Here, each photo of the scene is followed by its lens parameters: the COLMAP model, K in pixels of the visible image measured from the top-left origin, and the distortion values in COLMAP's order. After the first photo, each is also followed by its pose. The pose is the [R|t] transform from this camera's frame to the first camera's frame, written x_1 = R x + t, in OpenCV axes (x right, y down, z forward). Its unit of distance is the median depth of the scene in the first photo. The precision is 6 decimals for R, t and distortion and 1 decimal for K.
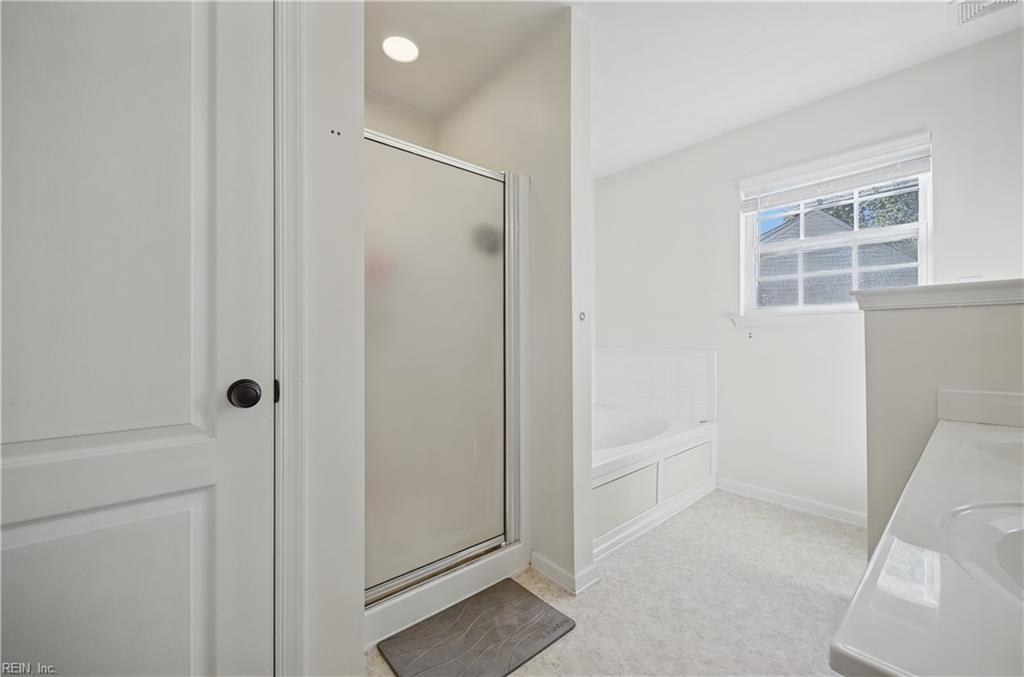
lens RADIAL K [[409.9, 0, 510.0], [0, 409.9, 334.7], [0, 0, 1]] dist [0.002009, -0.000414]
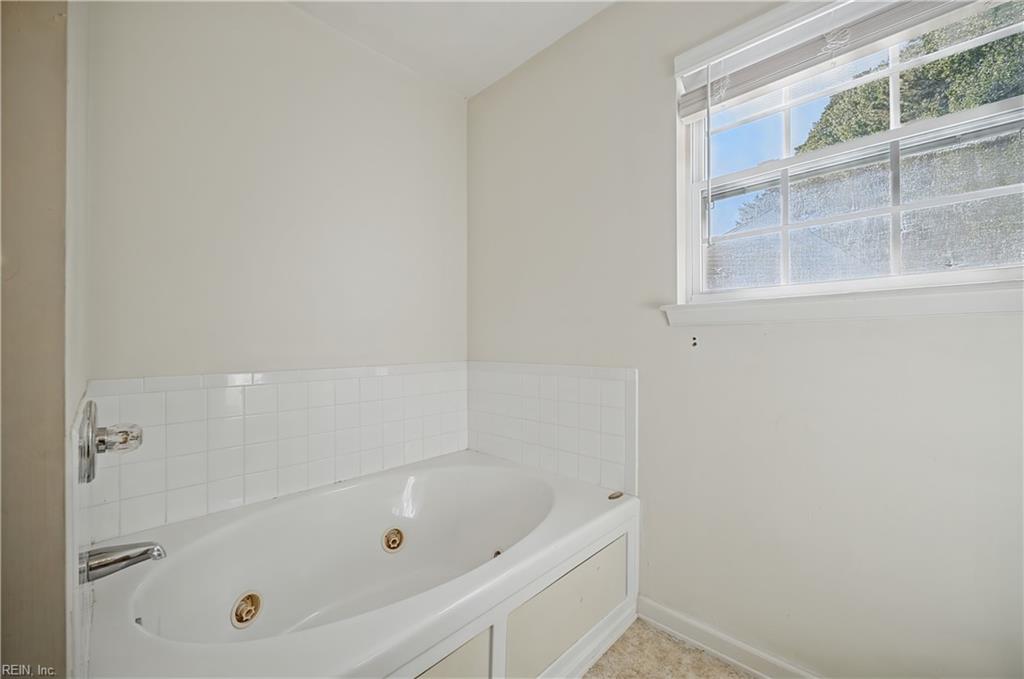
lens RADIAL K [[409.9, 0, 512.7], [0, 409.9, 339.4], [0, 0, 1]] dist [0.002009, -0.000414]
pose [[0.996833, -0.002728, 0.079474, 0.339082], [0.002770, 0.999996, -0.000410, -0.001522], [-0.079472, 0.000629, 0.996837, 0.534962]]
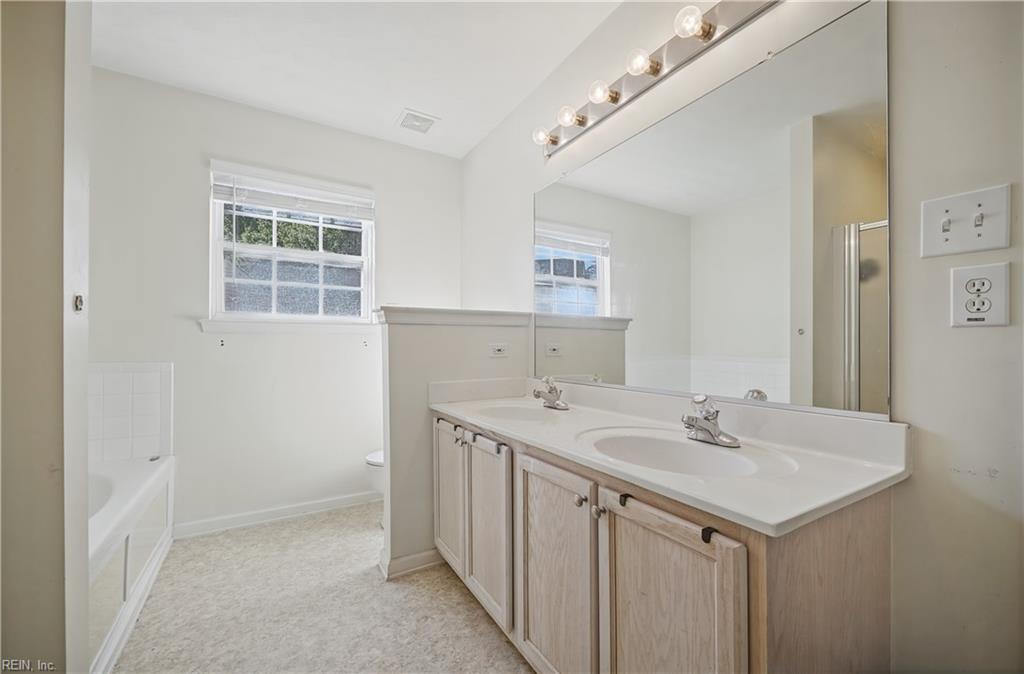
lens RADIAL K [[409.9, 0, 511.1], [0, 409.9, 342.9], [0, 0, 1]] dist [0.002009, -0.000414]
pose [[0.177165, 0.008878, 0.984141, -0.173296], [-0.009123, 0.999931, -0.007378, 0.002211], [-0.984139, -0.007671, 0.177234, 0.276529]]
